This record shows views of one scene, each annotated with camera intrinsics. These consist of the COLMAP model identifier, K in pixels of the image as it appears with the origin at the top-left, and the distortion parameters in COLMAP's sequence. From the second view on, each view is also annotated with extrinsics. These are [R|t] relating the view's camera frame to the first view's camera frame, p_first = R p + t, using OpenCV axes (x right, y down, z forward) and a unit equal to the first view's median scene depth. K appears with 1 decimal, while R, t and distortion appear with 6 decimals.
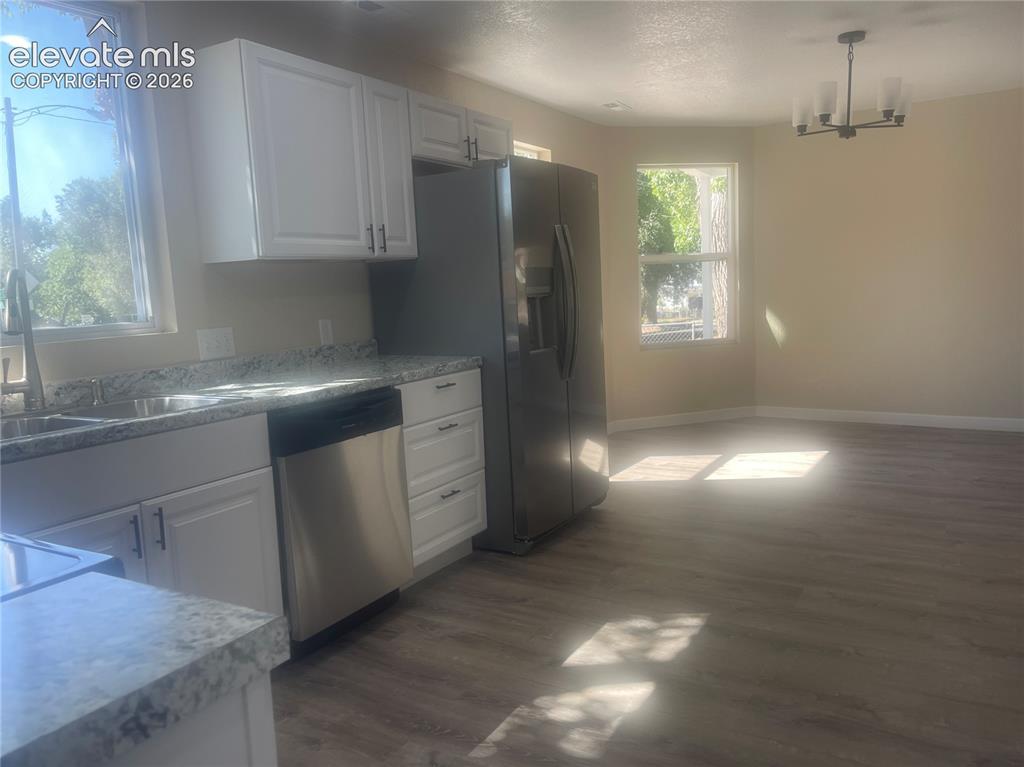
lens RADIAL K [[779.0, 0, 508.6], [0, 779.0, 378.1], [0, 0, 1]] dist [0.054879, -0.056095]
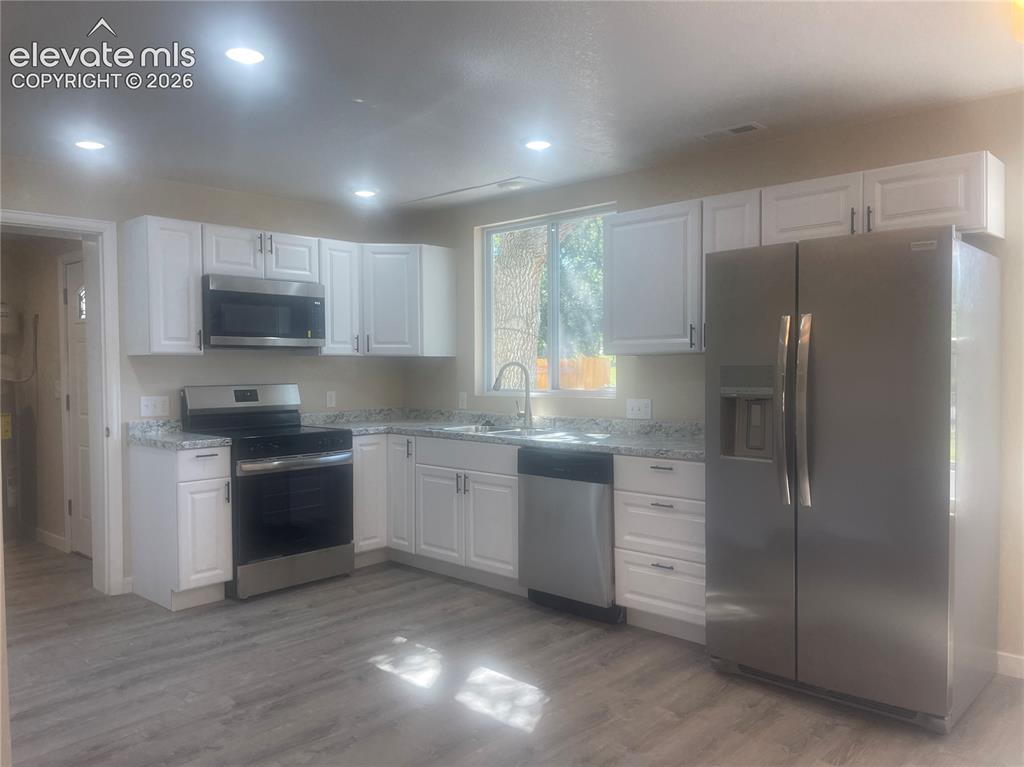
lens RADIAL K [[779.0, 0, 517.0], [0, 779.0, 388.4], [0, 0, 1]] dist [0.054879, -0.056095]
pose [[-0.204411, 0.078864, -0.975703, 1.126415], [-0.096818, 0.990233, 0.100322, -0.210843], [0.974085, 0.114972, -0.194779, 1.072617]]
